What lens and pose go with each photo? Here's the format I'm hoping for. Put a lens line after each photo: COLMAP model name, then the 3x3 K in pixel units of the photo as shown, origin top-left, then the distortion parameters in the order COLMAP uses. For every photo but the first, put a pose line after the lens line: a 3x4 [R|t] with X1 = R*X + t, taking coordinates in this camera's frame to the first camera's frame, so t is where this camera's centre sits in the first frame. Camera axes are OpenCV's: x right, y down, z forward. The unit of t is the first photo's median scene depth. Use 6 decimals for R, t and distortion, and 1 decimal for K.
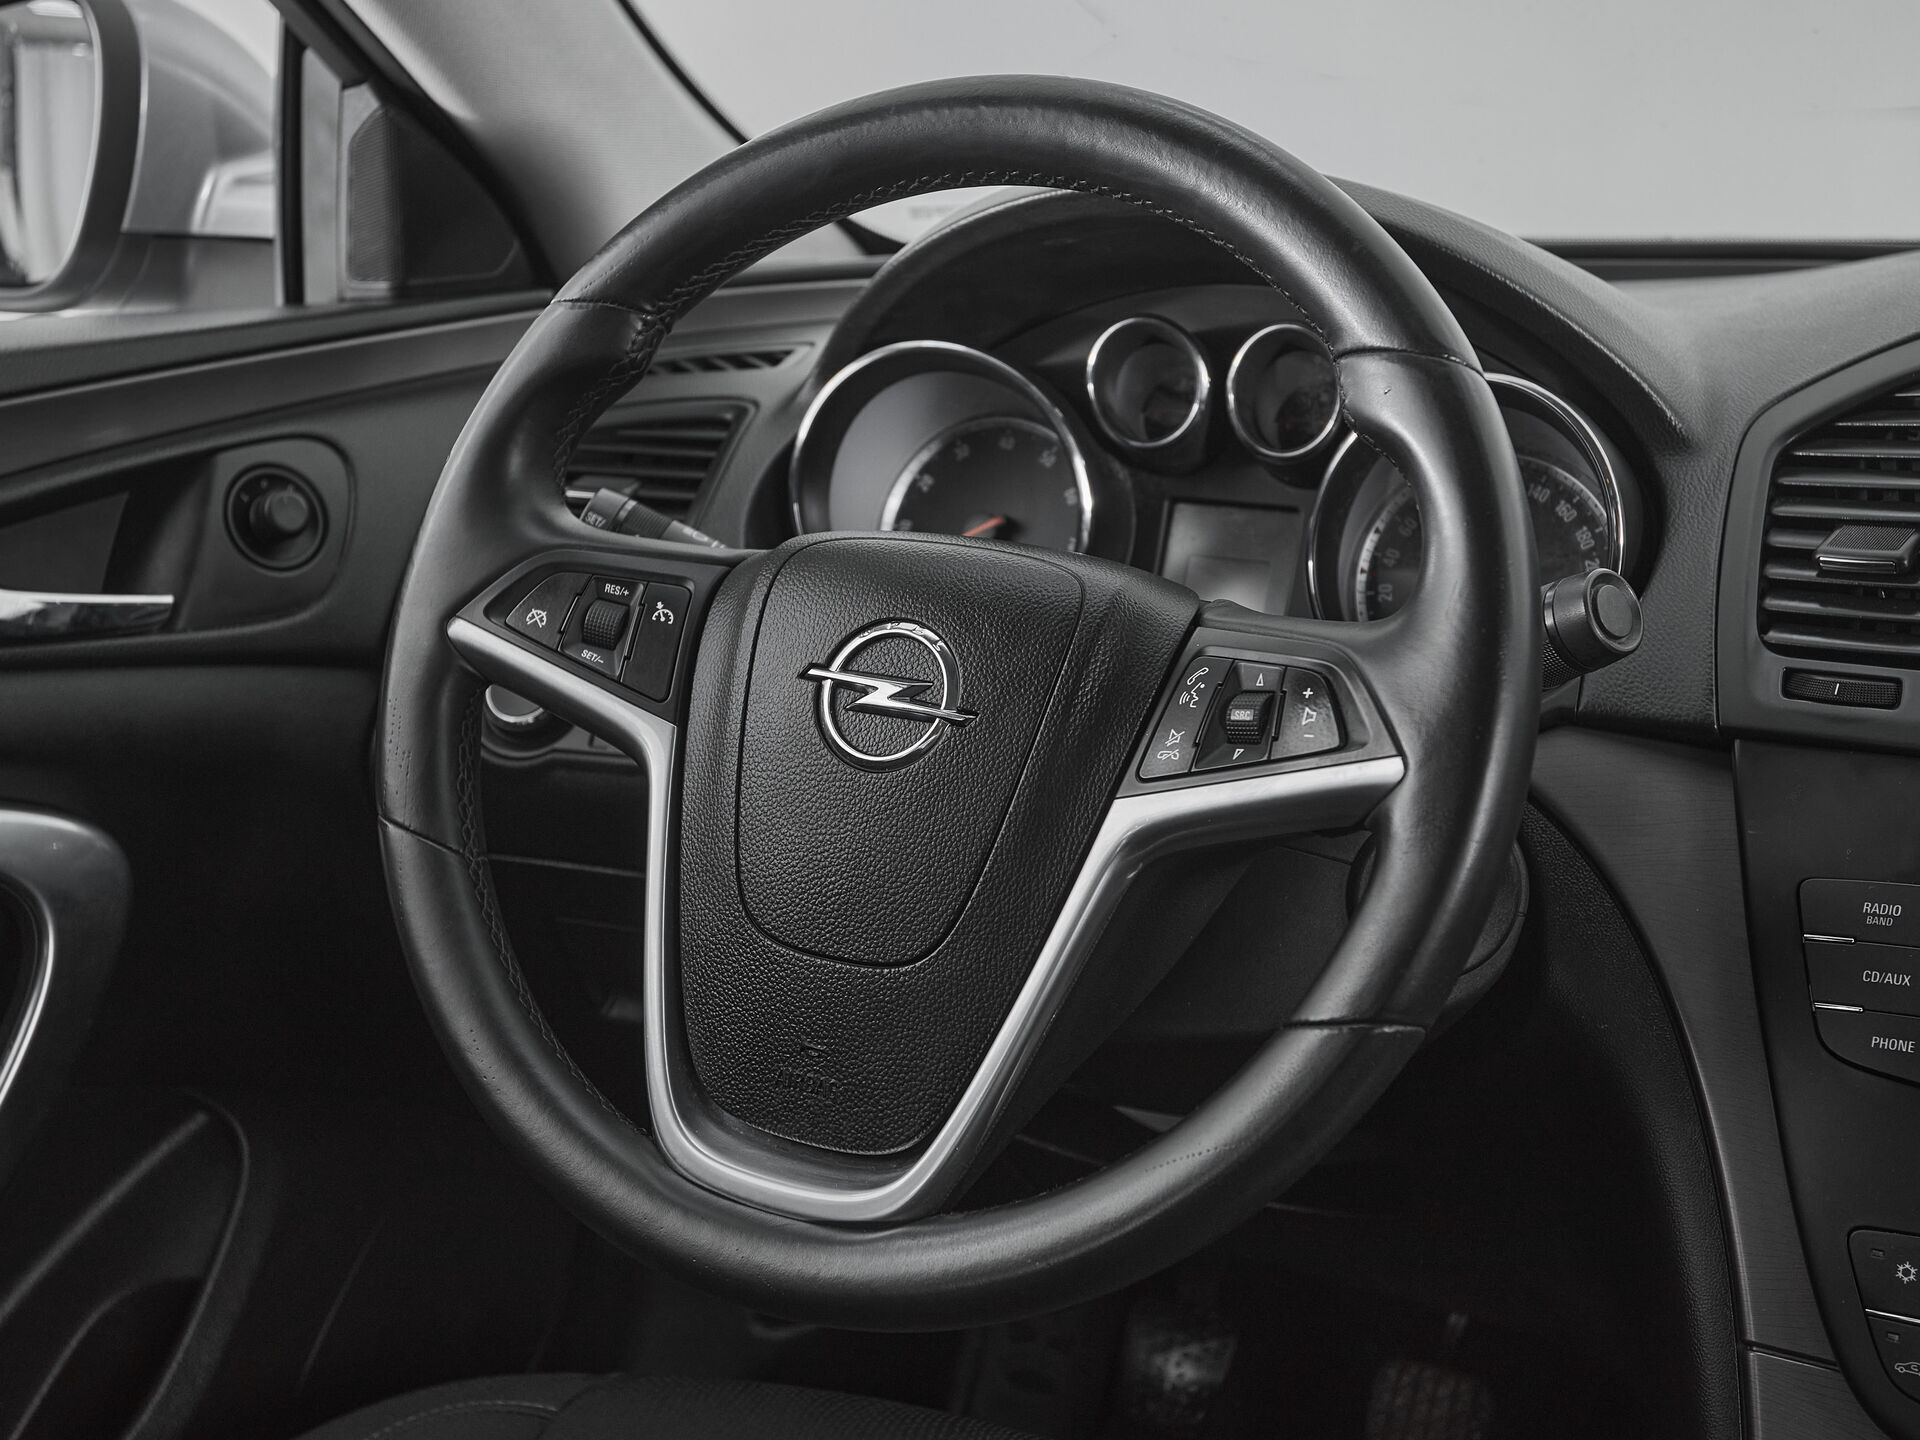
lens RADIAL K [[2298.2, 0, 896.3], [0, 2298.2, 759.3], [0, 0, 1]] dist [-0.003273, 0.011533]
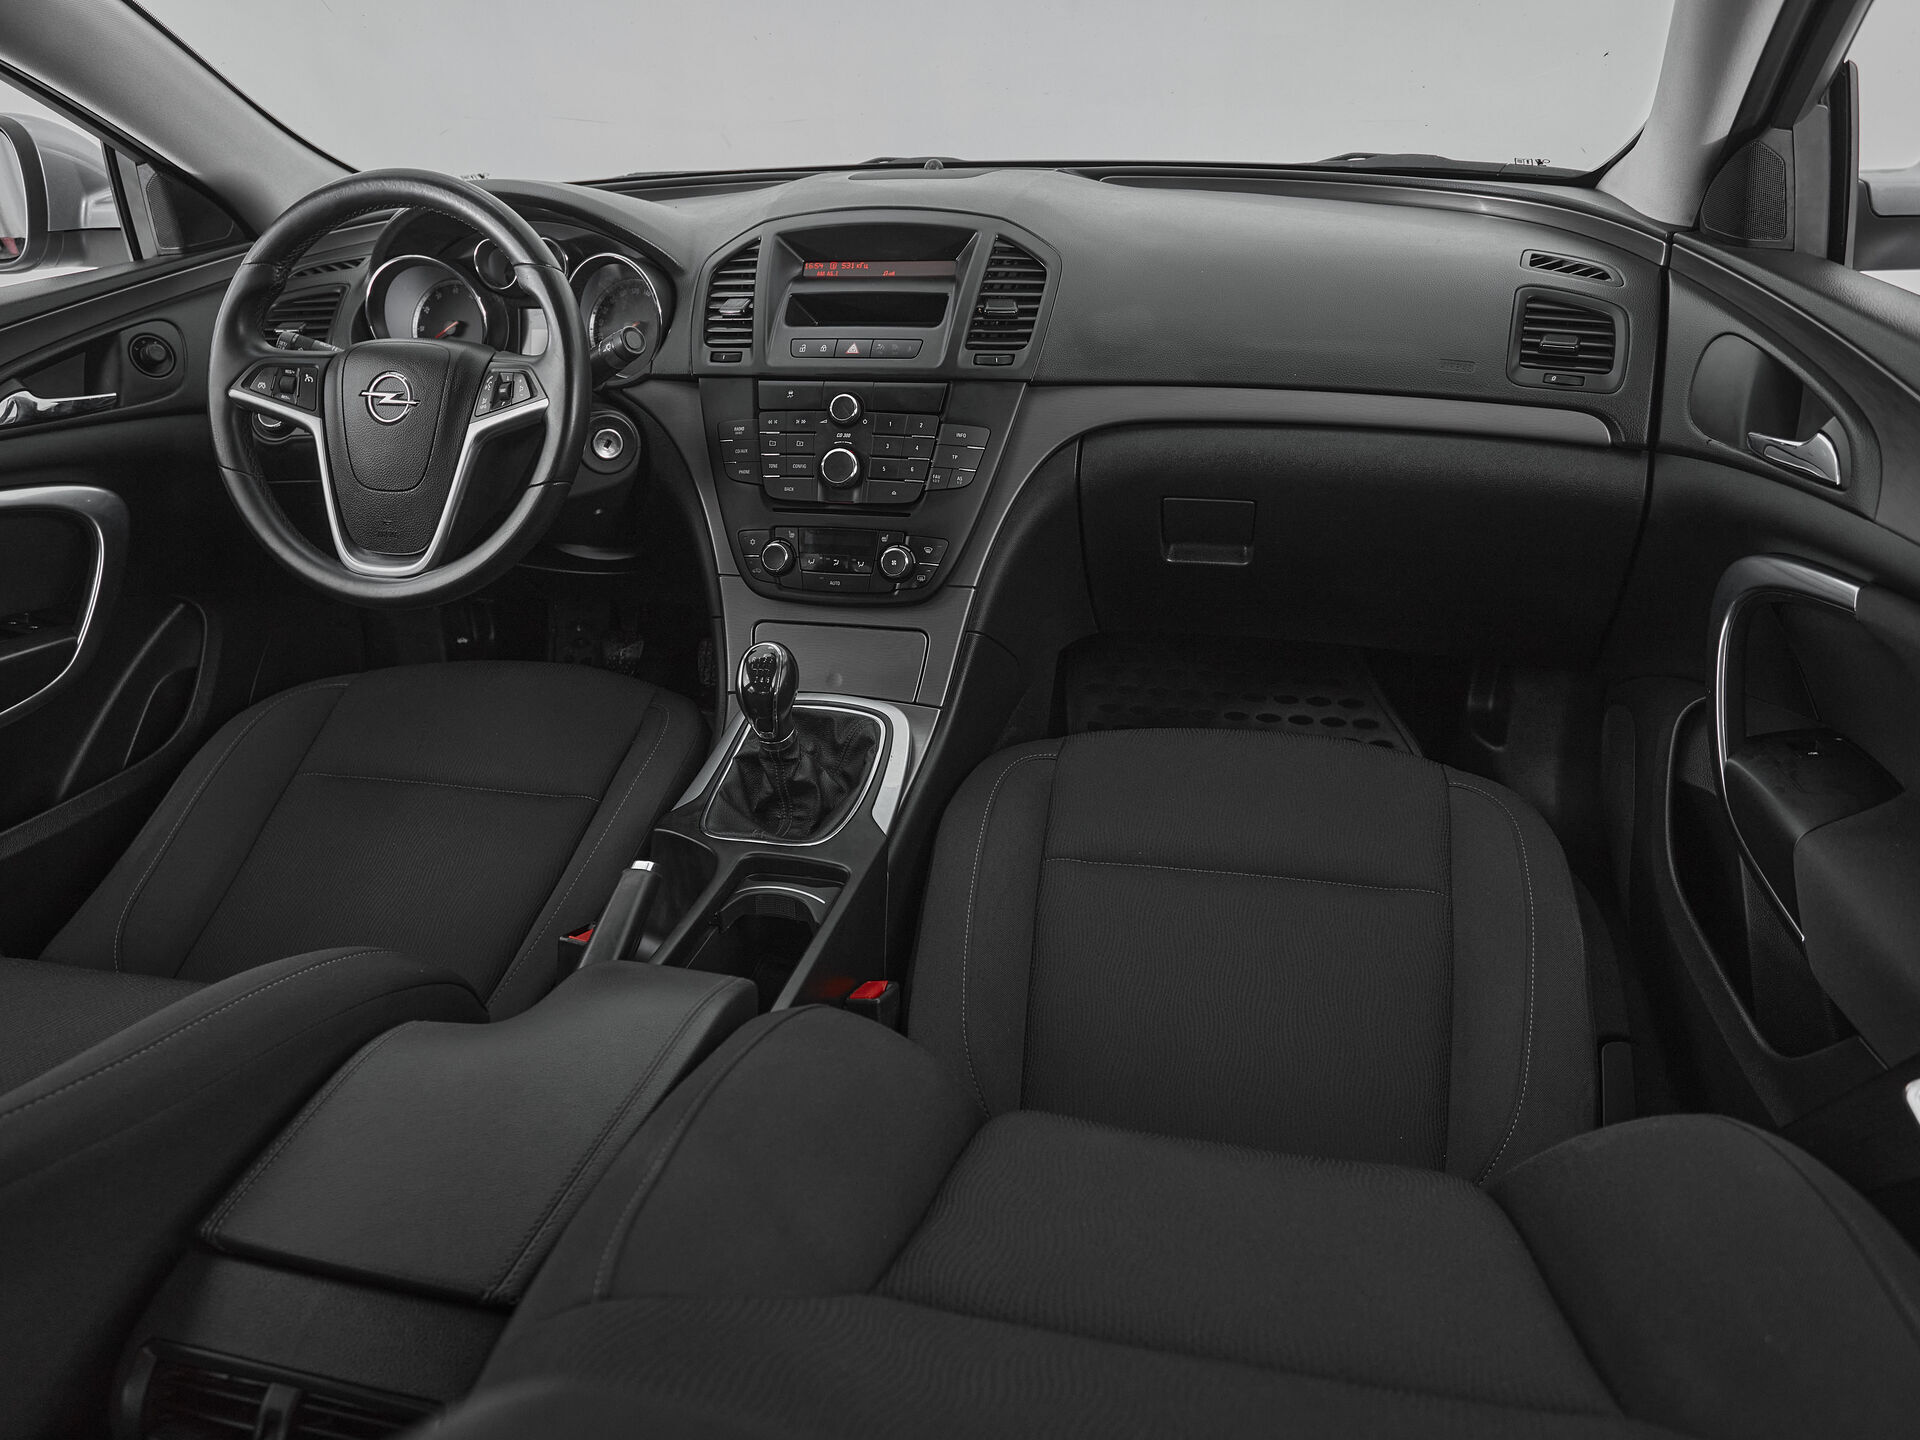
lens RADIAL K [[1322.9, 0, 940.9], [0, 1322.9, 726.6], [0, 0, 1]] dist [-0.067767, 0.054592]
pose [[0.962362, -0.169916, 0.212103, 0.223080], [0.116149, 0.962731, 0.244249, 0.045020], [-0.245700, -0.210421, 0.946232, -0.748414]]
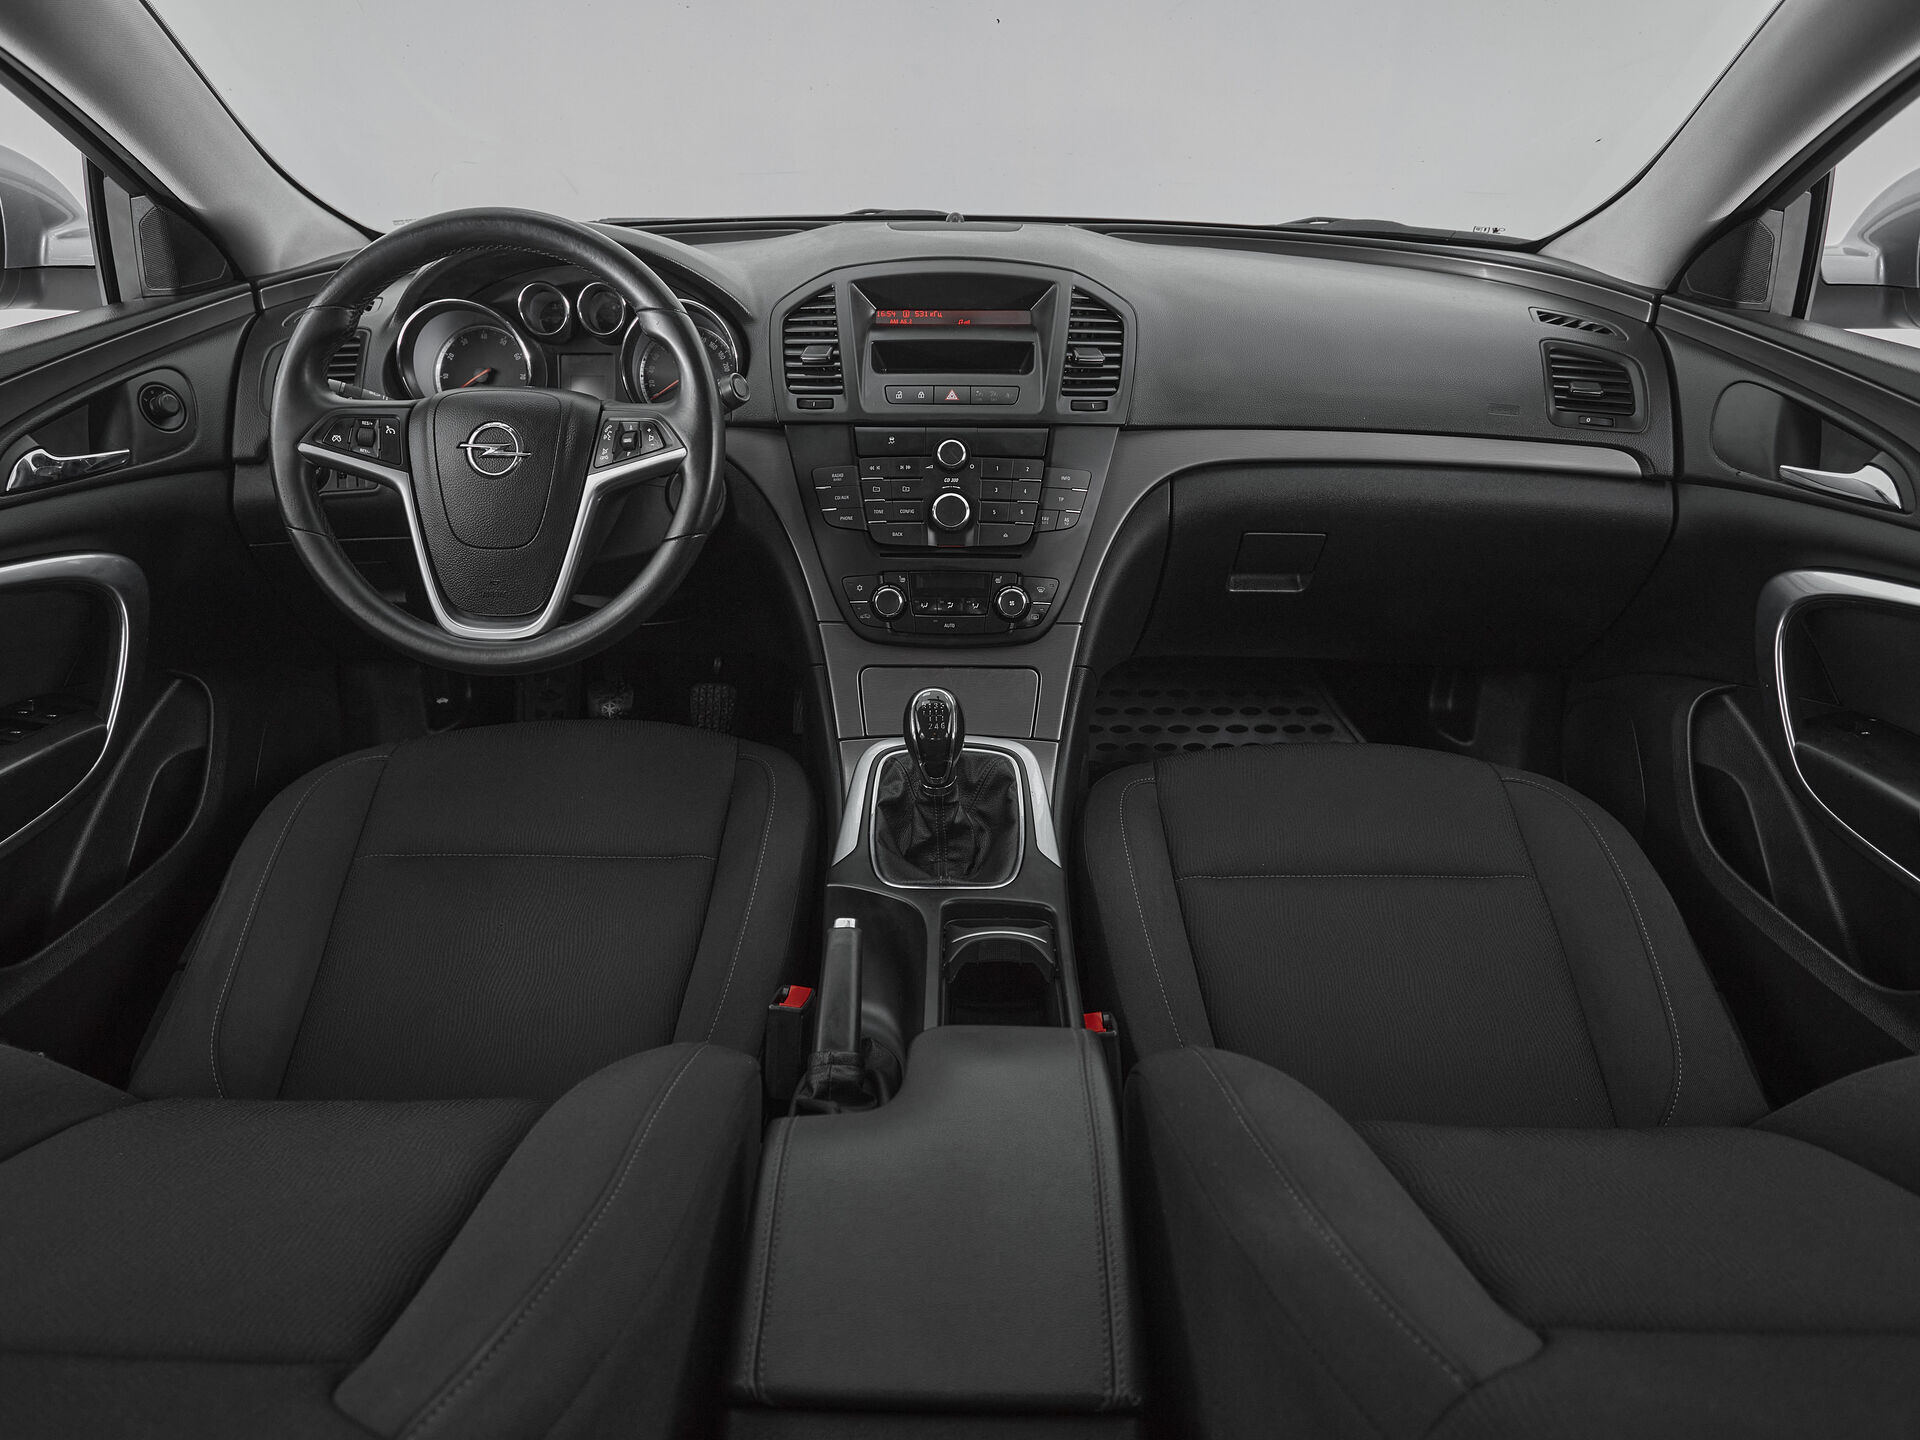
lens RADIAL K [[1243.1, 0, 940.9], [0, 1243.1, 726.6], [0, 0, 1]] dist [-0.075726, 0.054094]
pose [[0.882580, -0.225179, 0.412731, -0.191902], [0.124200, 0.958328, 0.257259, -0.020396], [-0.453461, -0.175790, 0.873768, -0.522523]]
